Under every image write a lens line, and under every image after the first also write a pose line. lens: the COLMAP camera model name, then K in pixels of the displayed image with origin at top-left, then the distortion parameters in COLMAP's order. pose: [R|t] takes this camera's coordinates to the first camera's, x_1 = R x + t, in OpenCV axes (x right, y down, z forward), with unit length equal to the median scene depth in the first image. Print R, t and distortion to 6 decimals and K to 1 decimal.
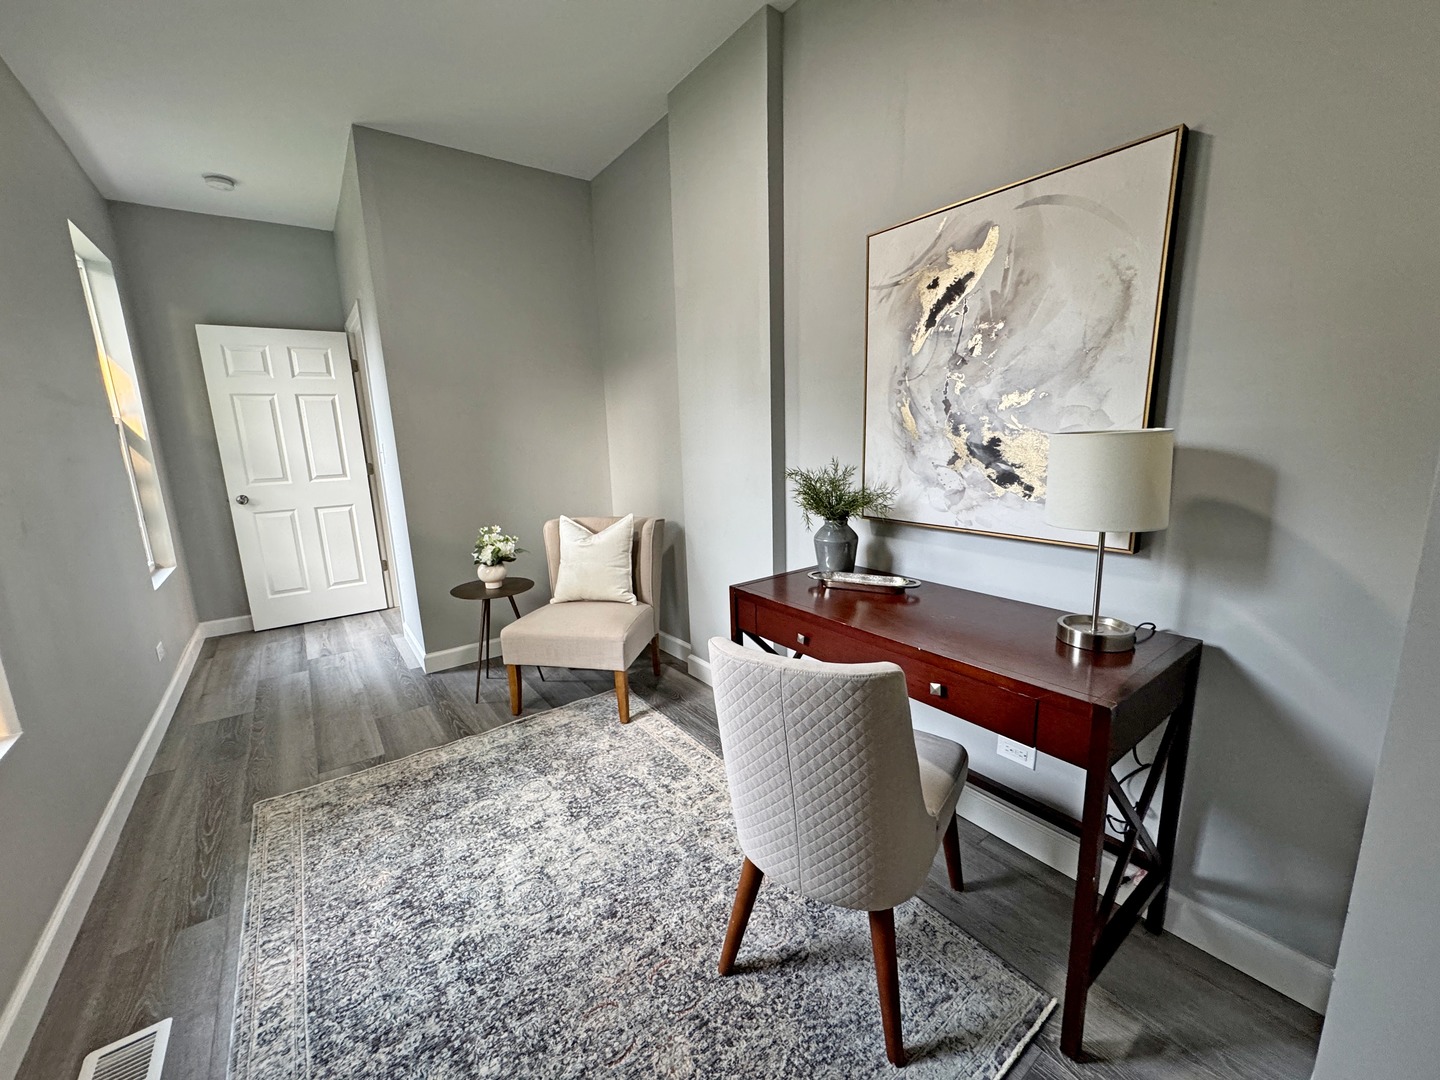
lens RADIAL K [[577.2, 0, 720.0], [0, 577.2, 540.0], [0, 0, 1]] dist [0.001316, 0.000224]
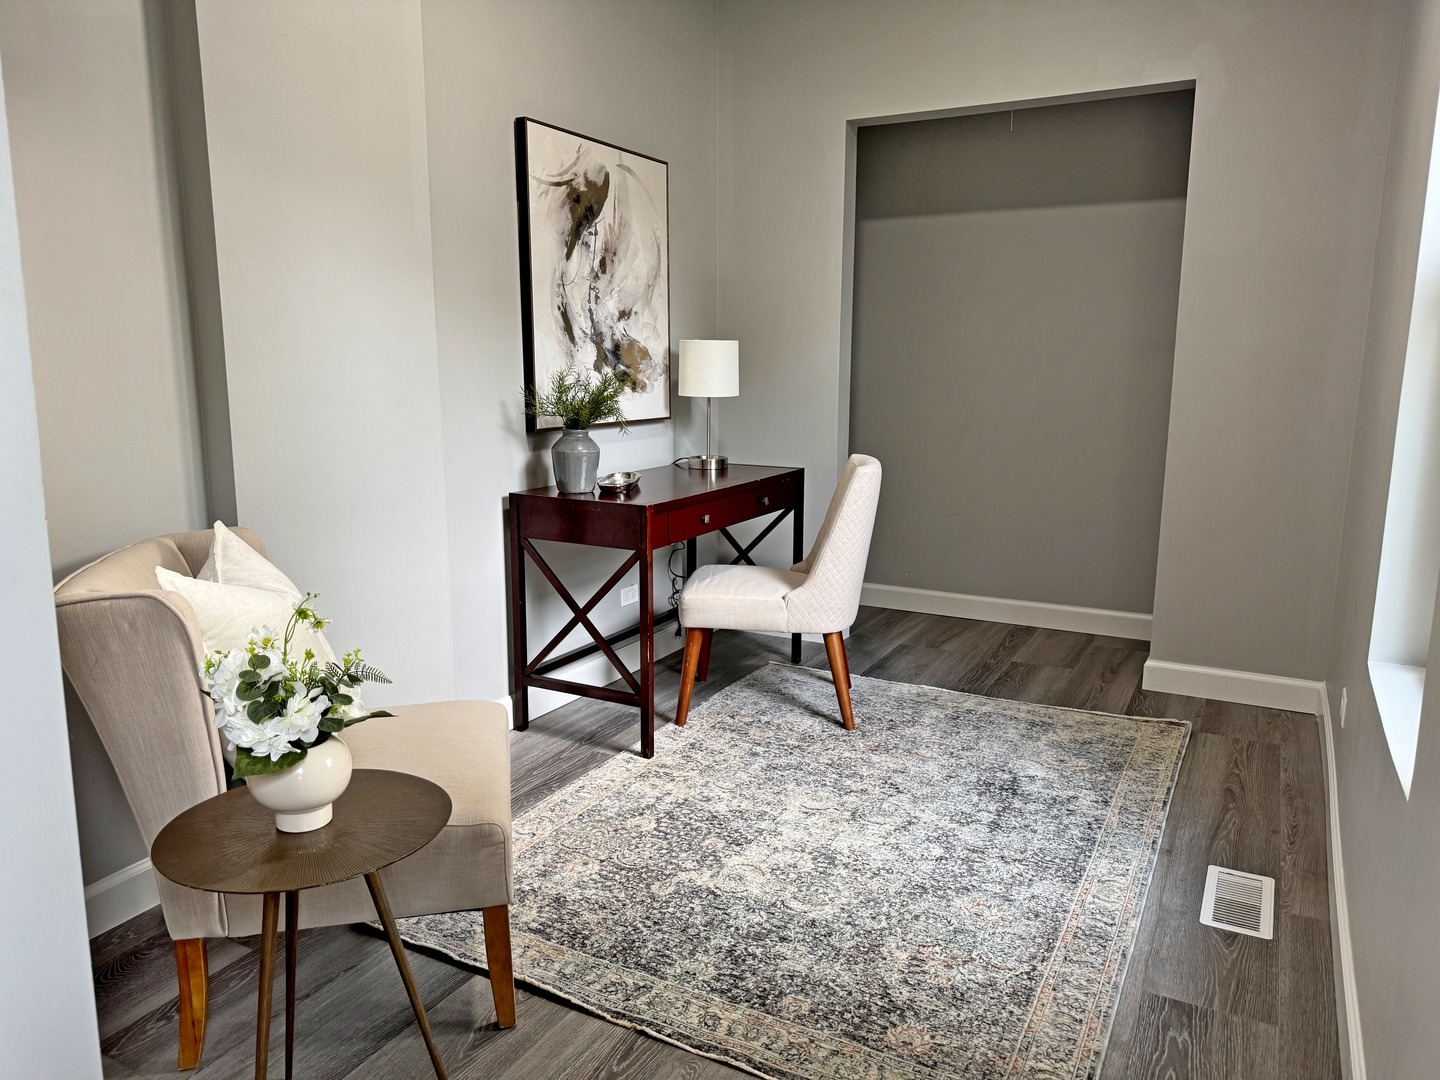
lens RADIAL K [[1017.9, 0, 713.2], [0, 1017.9, 542.2], [0, 0, 1]] dist [0.086285, -0.128174]
pose [[-0.419026, -0.136459, 0.897661, -1.648546], [0.181109, 0.956214, 0.229901, -0.237370], [-0.889728, 0.258909, -0.375965, 1.759769]]
